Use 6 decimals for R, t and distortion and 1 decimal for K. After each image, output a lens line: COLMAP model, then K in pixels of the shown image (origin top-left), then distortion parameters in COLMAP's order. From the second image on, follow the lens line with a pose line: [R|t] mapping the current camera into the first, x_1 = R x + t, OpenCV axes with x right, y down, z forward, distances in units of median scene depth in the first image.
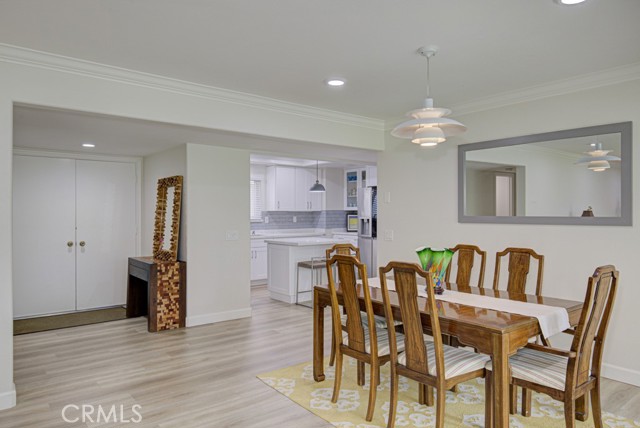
lens RADIAL K [[413.0, 0, 317.6], [0, 413.0, 195.3], [0, 0, 1]] dist [-0.004602, -0.000689]
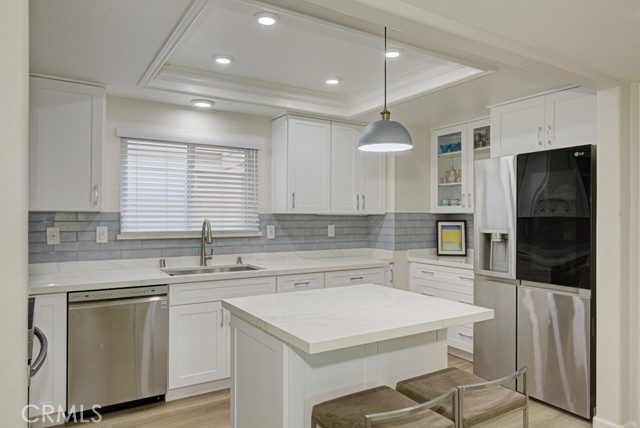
lens RADIAL K [[423.7, 0, 335.4], [0, 423.7, 214.9], [0, 0, 1]] dist [-0.004331, -0.001613]
pose [[0.996498, 0.006063, -0.083400, -0.007884], [-0.003005, 0.999320, 0.036747, 0.020817], [0.083566, -0.036367, 0.995838, 0.503899]]
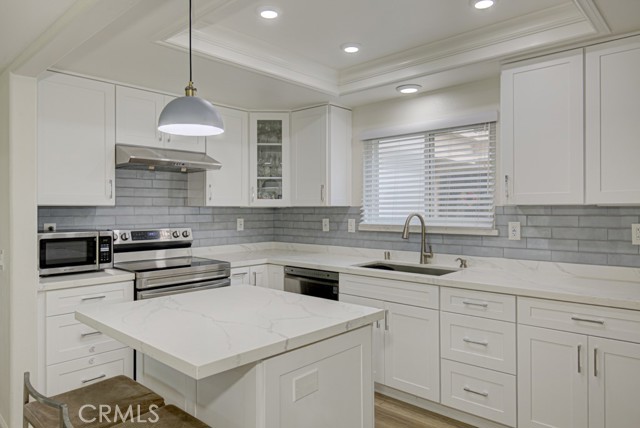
lens RADIAL K [[435.6, 0, 320.0], [0, 435.6, 214.0], [0, 0, 1]] dist [-0.000208, 0.000247]
pose [[0.160175, 0.010776, -0.987030, 0.204599], [0.039237, 0.999081, 0.017275, 0.031555], [0.986309, -0.041495, 0.159605, 0.756754]]
